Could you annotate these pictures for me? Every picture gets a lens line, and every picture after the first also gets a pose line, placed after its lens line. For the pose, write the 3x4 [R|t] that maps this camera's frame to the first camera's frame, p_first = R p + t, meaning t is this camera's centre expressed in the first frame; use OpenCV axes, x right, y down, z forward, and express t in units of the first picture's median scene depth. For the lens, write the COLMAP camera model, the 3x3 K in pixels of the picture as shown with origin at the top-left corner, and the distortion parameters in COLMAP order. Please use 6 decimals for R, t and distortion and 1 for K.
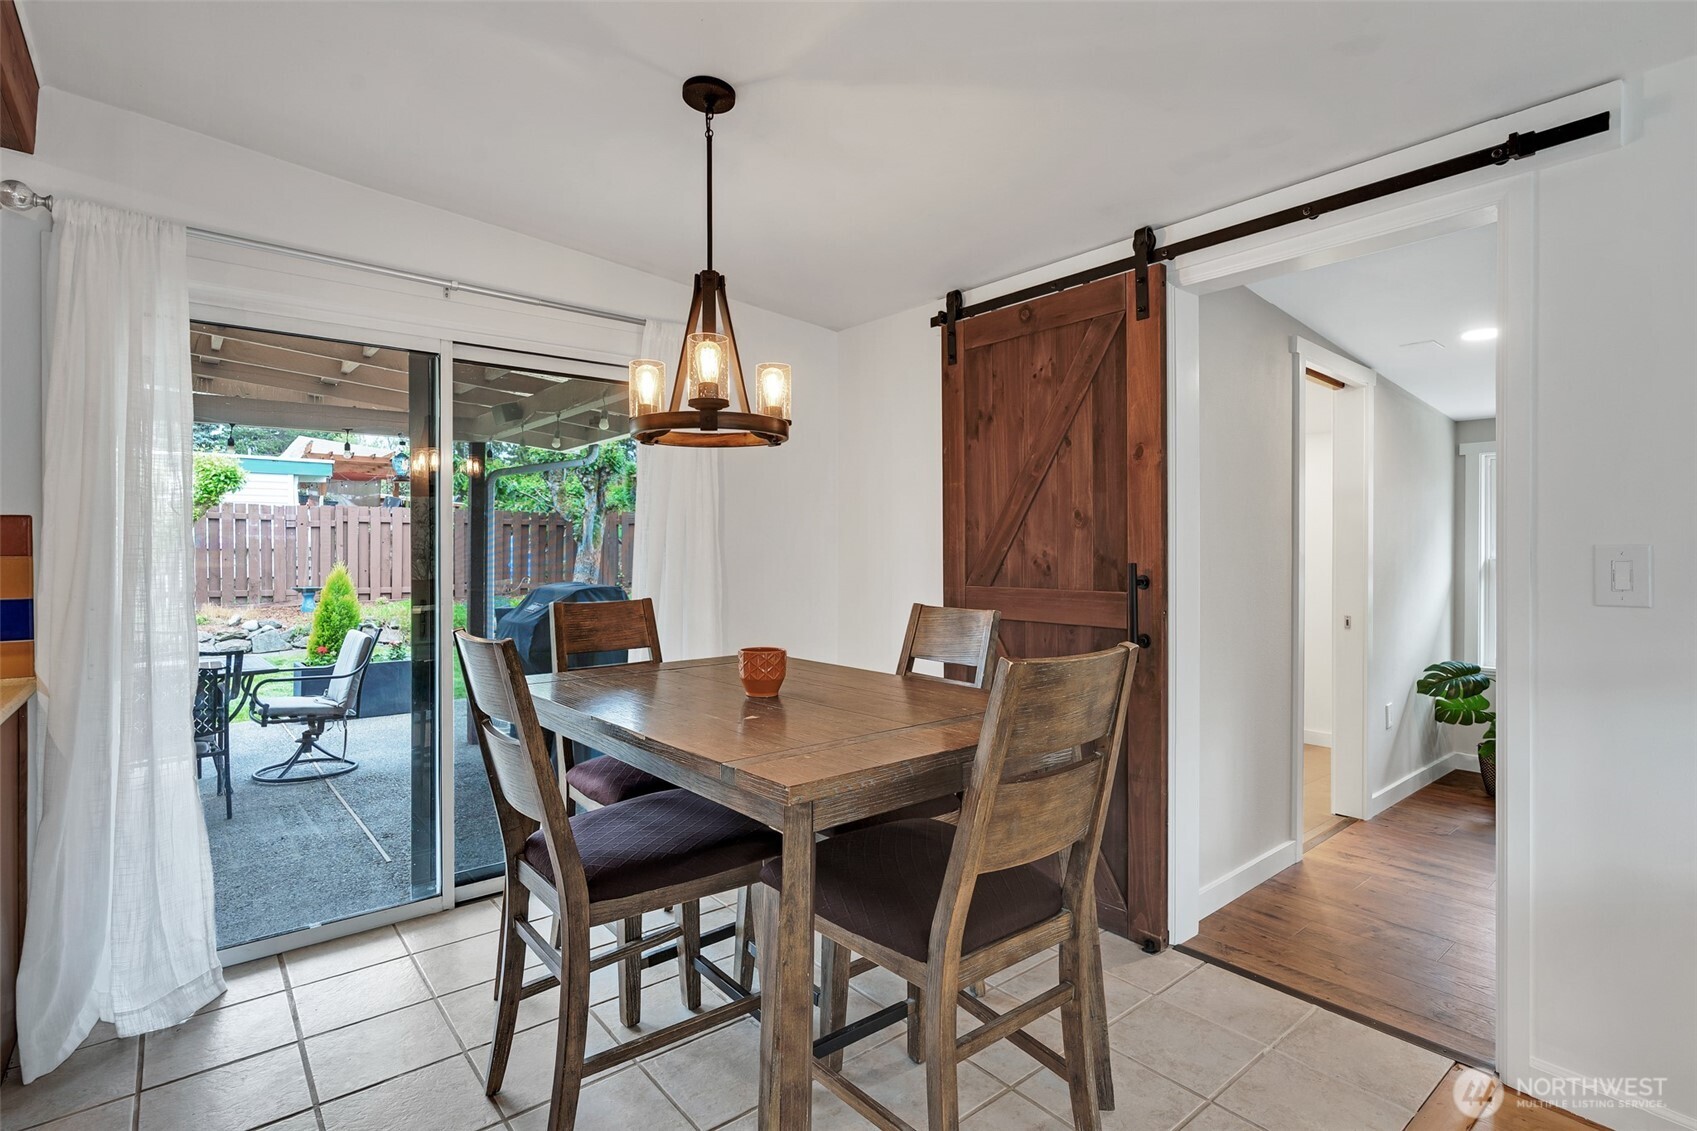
lens RADIAL K [[819.6, 0, 847.3], [0, 819.6, 555.9], [0, 0, 1]] dist [-0.002040, 0.000026]
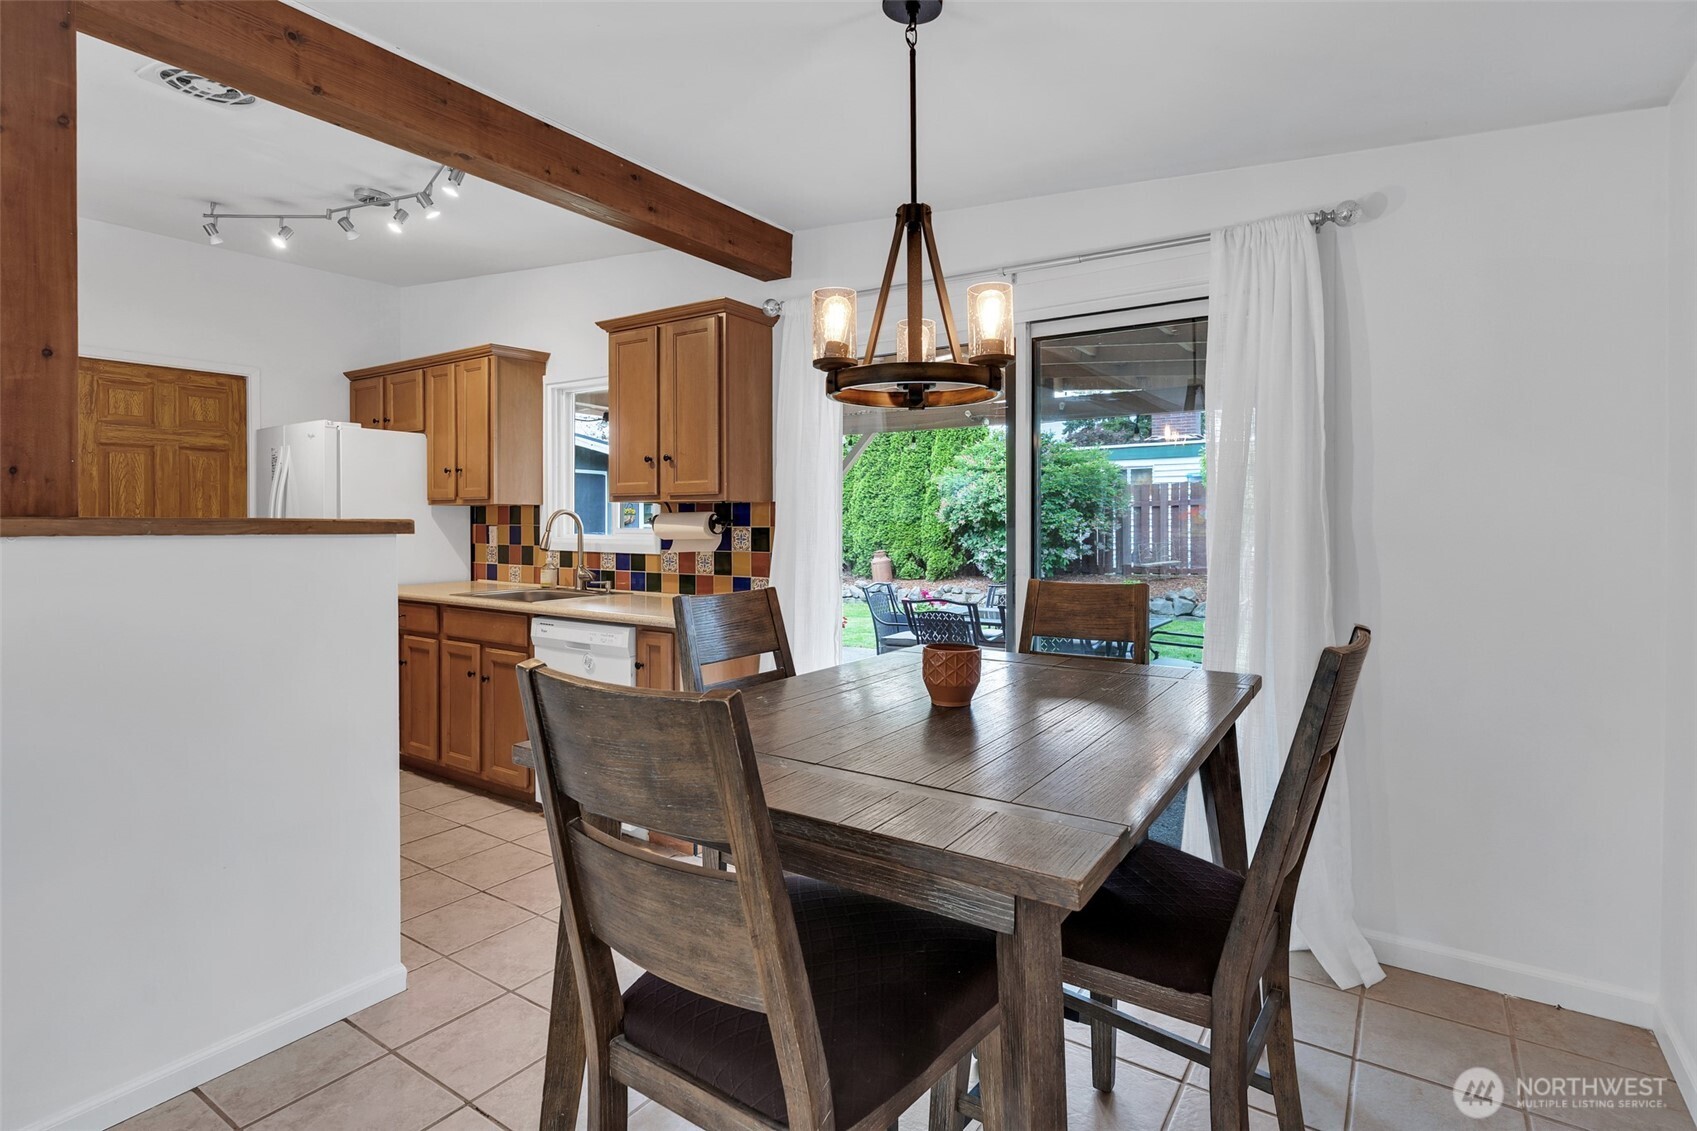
lens RADIAL K [[838.8, 0, 849.1], [0, 838.8, 527.6], [0, 0, 1]] dist [-0.005687, -0.000004]
pose [[0.288374, 0.006975, -0.957492, 0.520304], [-0.010046, 0.999940, 0.004258, -0.004745], [0.957465, 0.008391, 0.288427, 0.527618]]
